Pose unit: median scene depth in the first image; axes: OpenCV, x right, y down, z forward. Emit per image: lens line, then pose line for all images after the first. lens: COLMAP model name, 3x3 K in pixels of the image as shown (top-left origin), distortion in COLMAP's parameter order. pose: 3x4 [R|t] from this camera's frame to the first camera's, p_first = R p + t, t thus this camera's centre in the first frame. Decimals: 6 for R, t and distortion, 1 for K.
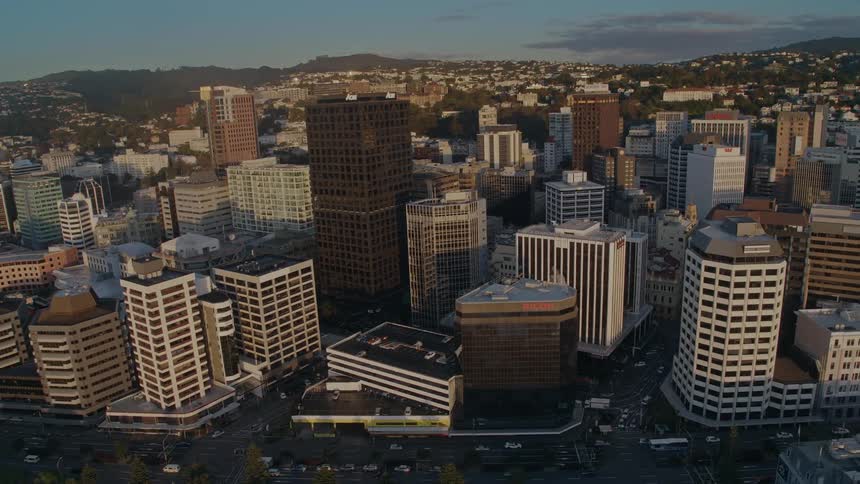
lens RADIAL K [[614.3, 0, 428.5], [0, 614.3, 239.1], [0, 0, 1]] dist [-0.126157, 0.022886]
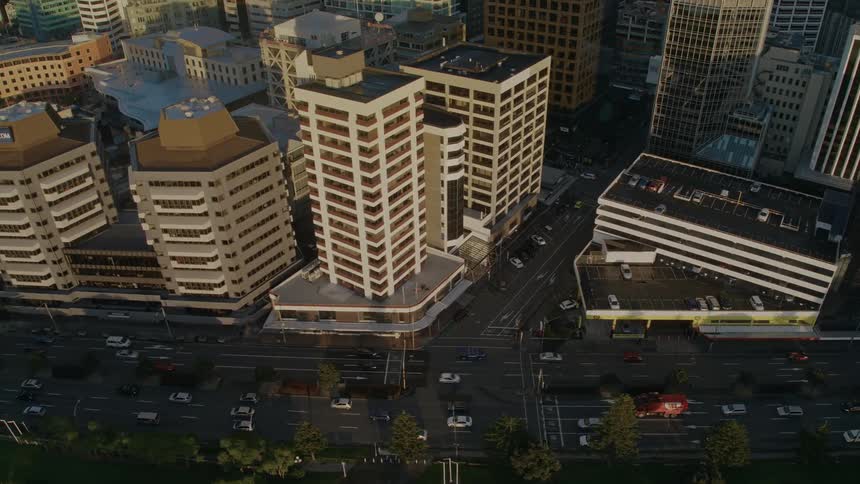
lens RADIAL K [[614.3, 0, 430.2], [0, 614.3, 246.4], [0, 0, 1]] dist [-0.126157, 0.022886]
pose [[0.999463, 0.015404, 0.028909, -0.381778], [-0.024253, 0.941193, 0.336997, 0.012159], [-0.022018, -0.337518, 0.941062, 0.384451]]
